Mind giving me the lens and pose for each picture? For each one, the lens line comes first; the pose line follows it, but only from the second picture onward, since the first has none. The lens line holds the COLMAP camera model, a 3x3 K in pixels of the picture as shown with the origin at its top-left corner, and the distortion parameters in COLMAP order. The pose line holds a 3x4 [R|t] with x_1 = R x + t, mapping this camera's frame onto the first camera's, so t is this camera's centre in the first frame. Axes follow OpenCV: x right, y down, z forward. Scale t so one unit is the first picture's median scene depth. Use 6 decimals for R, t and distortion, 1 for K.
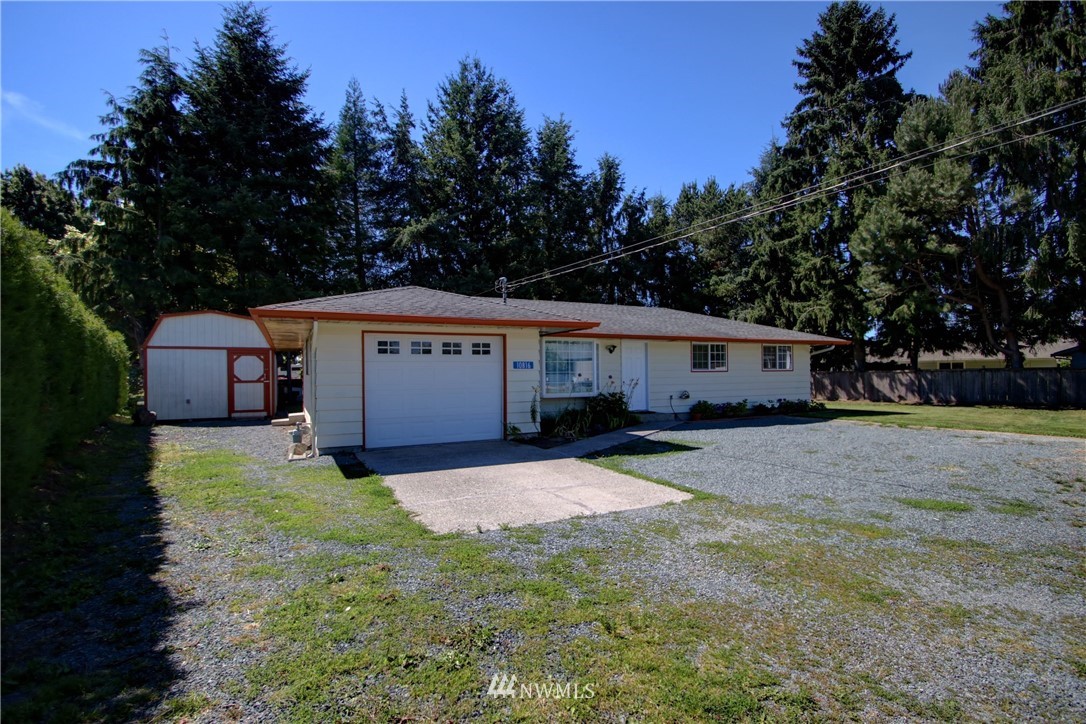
lens RADIAL K [[508.3, 0, 542.3], [0, 508.3, 370.3], [0, 0, 1]] dist [-0.012226, -0.003384]
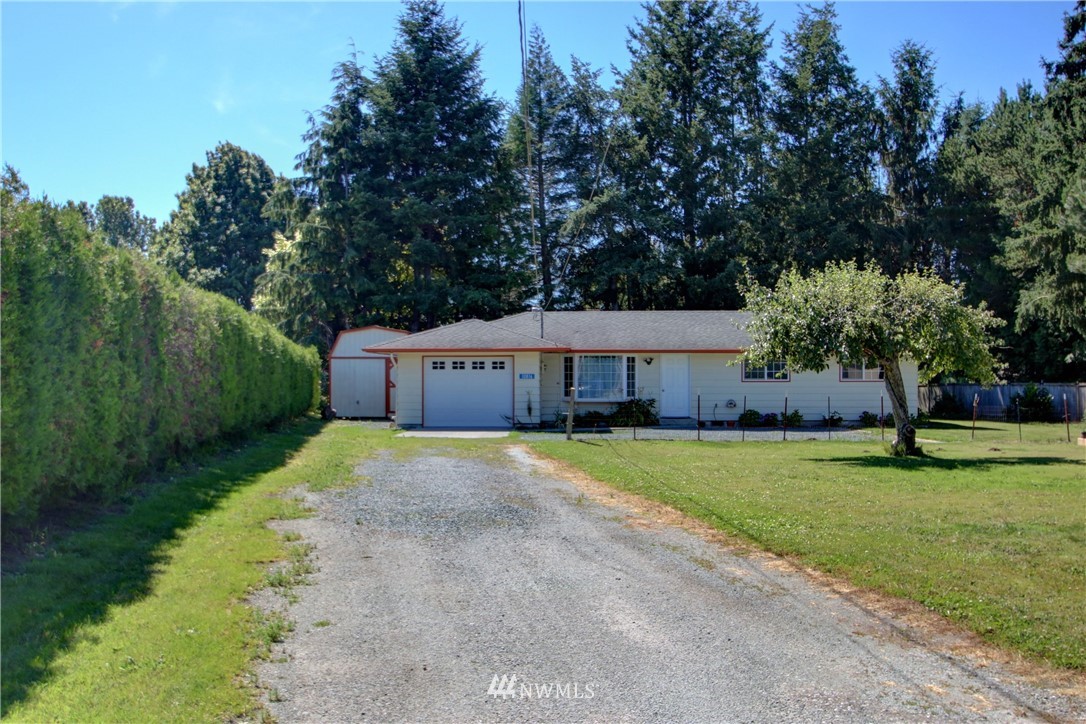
lens RADIAL K [[1205.2, 0, 543.2], [0, 1205.2, 364.3], [0, 0, 1]] dist [-0.125303, -0.007779]
pose [[0.867853, 0.002073, -0.496816, 0.823729], [-0.004927, 0.999978, -0.004434, -0.014095], [0.496796, 0.006296, 0.867845, -0.945861]]
